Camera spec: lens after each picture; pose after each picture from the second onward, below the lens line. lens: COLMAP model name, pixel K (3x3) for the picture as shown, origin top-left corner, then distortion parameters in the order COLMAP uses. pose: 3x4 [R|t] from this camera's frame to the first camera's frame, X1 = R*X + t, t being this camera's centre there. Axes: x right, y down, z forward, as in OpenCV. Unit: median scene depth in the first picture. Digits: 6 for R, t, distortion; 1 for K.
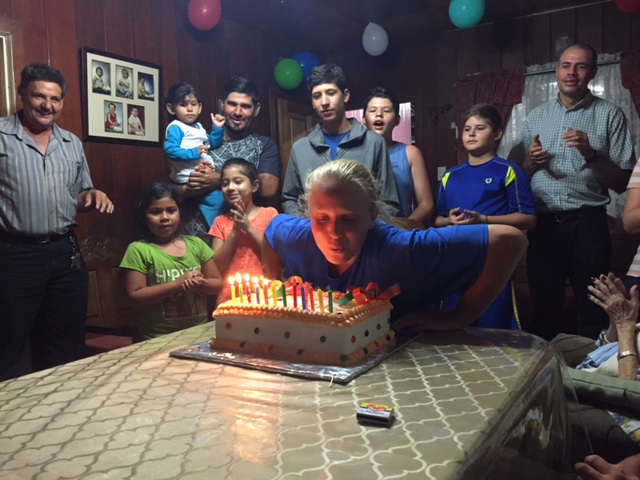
lens RADIAL K [[538.2, 0, 317.8], [0, 538.2, 239.6], [0, 0, 1]] dist [0.067330, -0.103879]
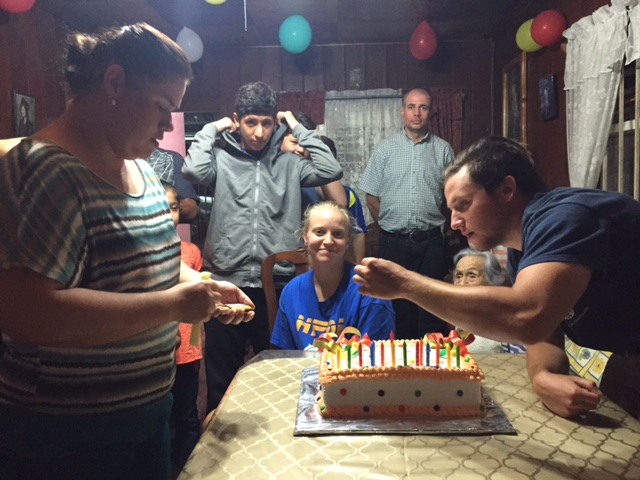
lens RADIAL K [[538.2, 0, 317.8], [0, 538.2, 239.6], [0, 0, 1]] dist [0.067330, -0.103879]
pose [[0.862587, -0.034797, 0.504711, -0.342246], [0.029308, 0.999393, 0.018813, -0.065098], [-0.505060, -0.001436, 0.863083, 0.100577]]
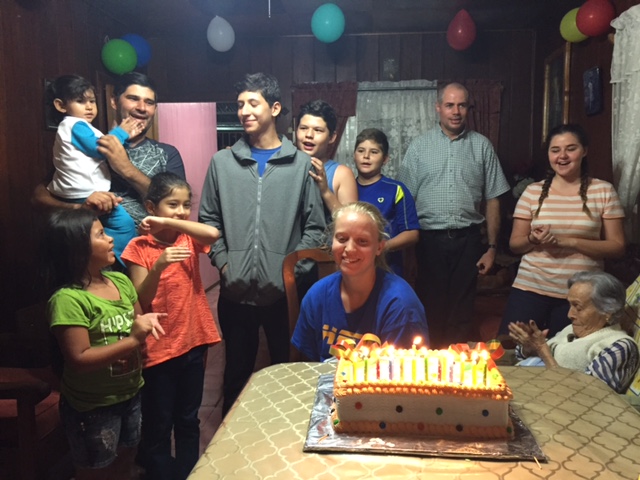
lens RADIAL K [[538.2, 0, 317.8], [0, 538.2, 239.6], [0, 0, 1]] dist [0.067330, -0.103879]
pose [[0.891568, -0.020654, 0.452416, -0.315759], [0.005866, 0.999402, 0.034065, -0.073830], [-0.452849, -0.027718, 0.891156, 0.121802]]
